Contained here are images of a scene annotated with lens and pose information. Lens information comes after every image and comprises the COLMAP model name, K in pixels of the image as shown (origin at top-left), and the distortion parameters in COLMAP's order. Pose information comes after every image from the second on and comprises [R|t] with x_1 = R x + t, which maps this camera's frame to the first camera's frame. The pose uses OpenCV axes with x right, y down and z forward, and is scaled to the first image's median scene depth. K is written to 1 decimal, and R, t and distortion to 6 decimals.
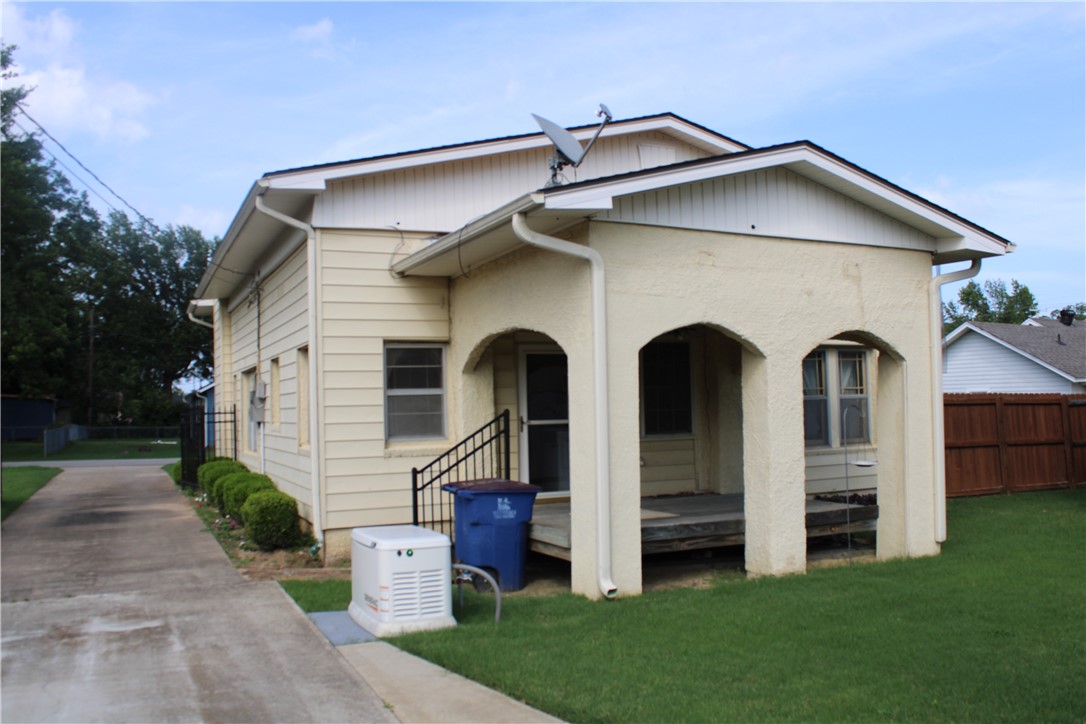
lens RADIAL K [[913.3, 0, 532.9], [0, 913.3, 354.5], [0, 0, 1]] dist [-0.121119, 0.048348]
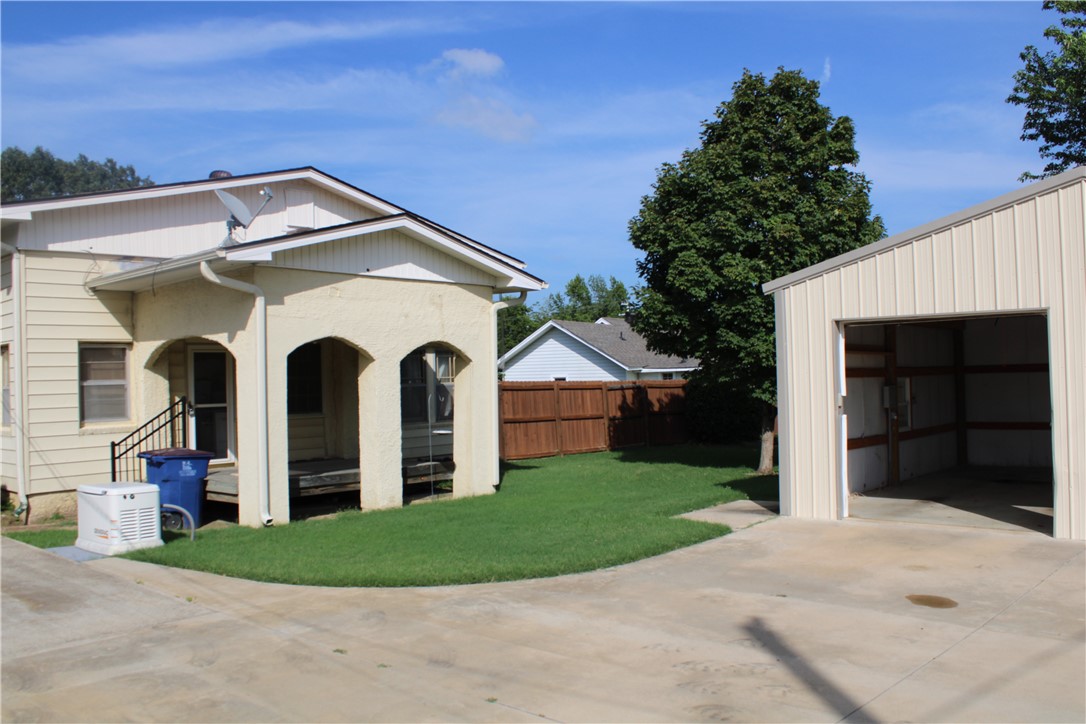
lens RADIAL K [[913.3, 0, 550.3], [0, 913.3, 354.5], [0, 0, 1]] dist [-0.121119, 0.048348]
pose [[0.912092, 0.008102, 0.409905, -0.081648], [-0.016727, 0.999708, 0.017460, -0.034472], [-0.409644, -0.022781, 0.911961, -0.429439]]
